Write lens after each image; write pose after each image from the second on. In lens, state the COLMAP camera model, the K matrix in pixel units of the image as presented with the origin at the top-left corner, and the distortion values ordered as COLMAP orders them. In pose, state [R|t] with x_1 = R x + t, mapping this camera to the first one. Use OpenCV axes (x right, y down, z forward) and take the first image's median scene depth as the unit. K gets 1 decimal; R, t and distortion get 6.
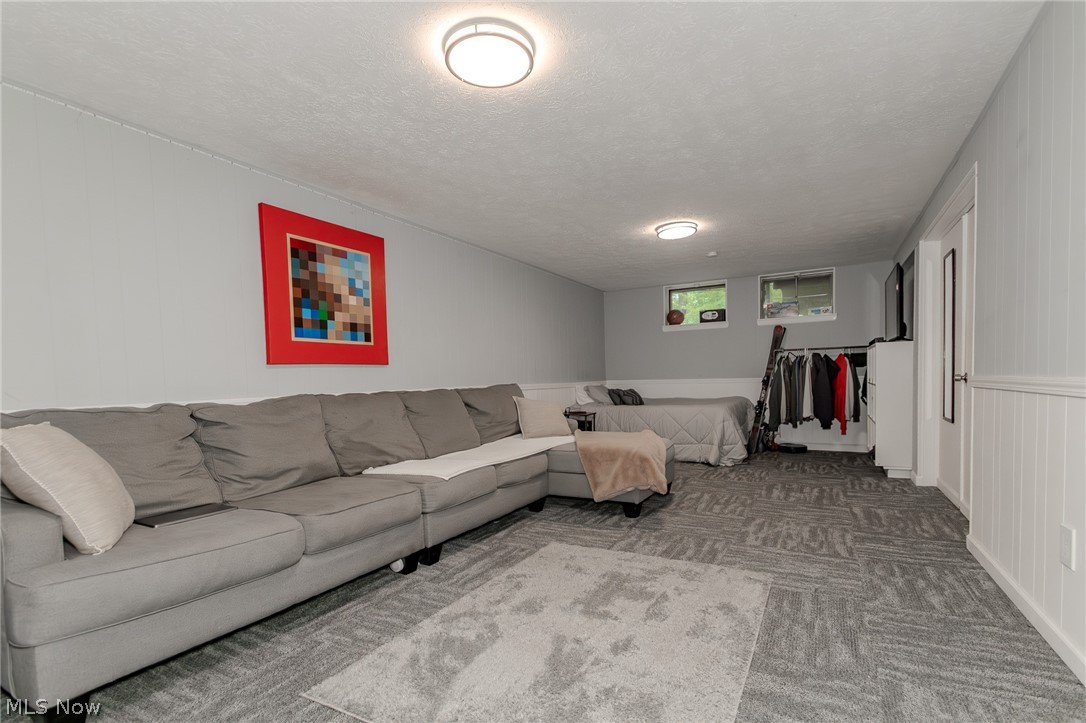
lens RADIAL K [[504.3, 0, 541.5], [0, 504.3, 377.7], [0, 0, 1]] dist [0.005480, 0.000190]
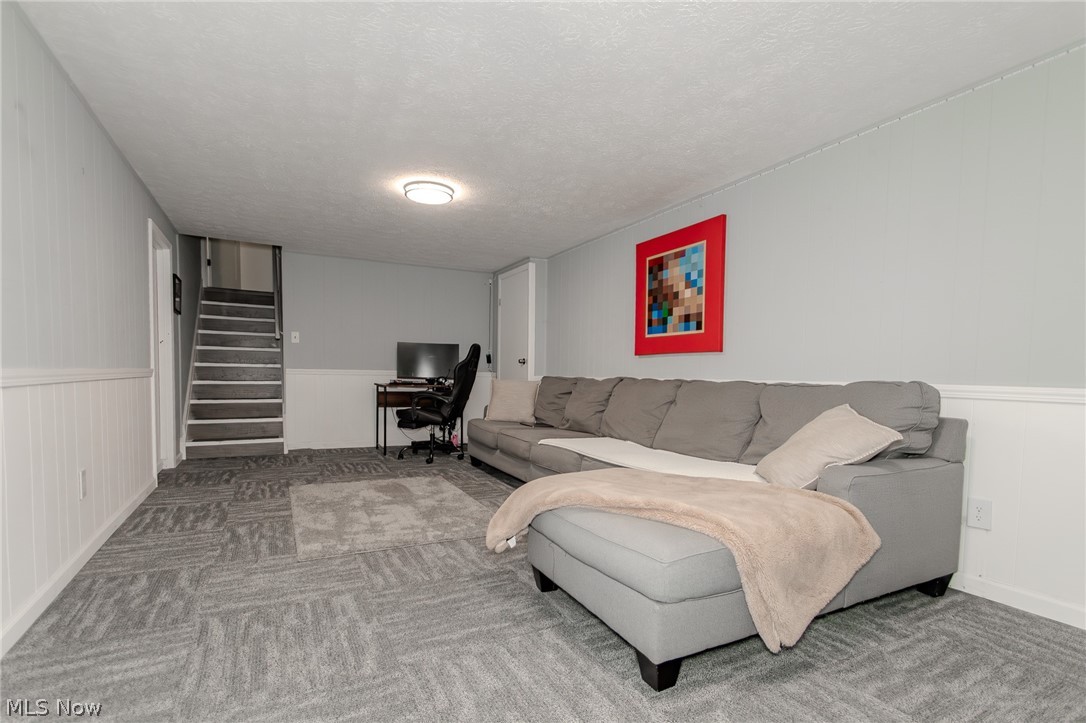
lens RADIAL K [[504.3, 0, 541.5], [0, 504.3, 377.7], [0, 0, 1]] dist [0.005480, 0.000190]
pose [[-0.537490, 0.030162, -0.842730, 0.739250], [0.001224, 0.999387, 0.034988, -0.012104], [0.843269, 0.017774, -0.537198, 1.385330]]
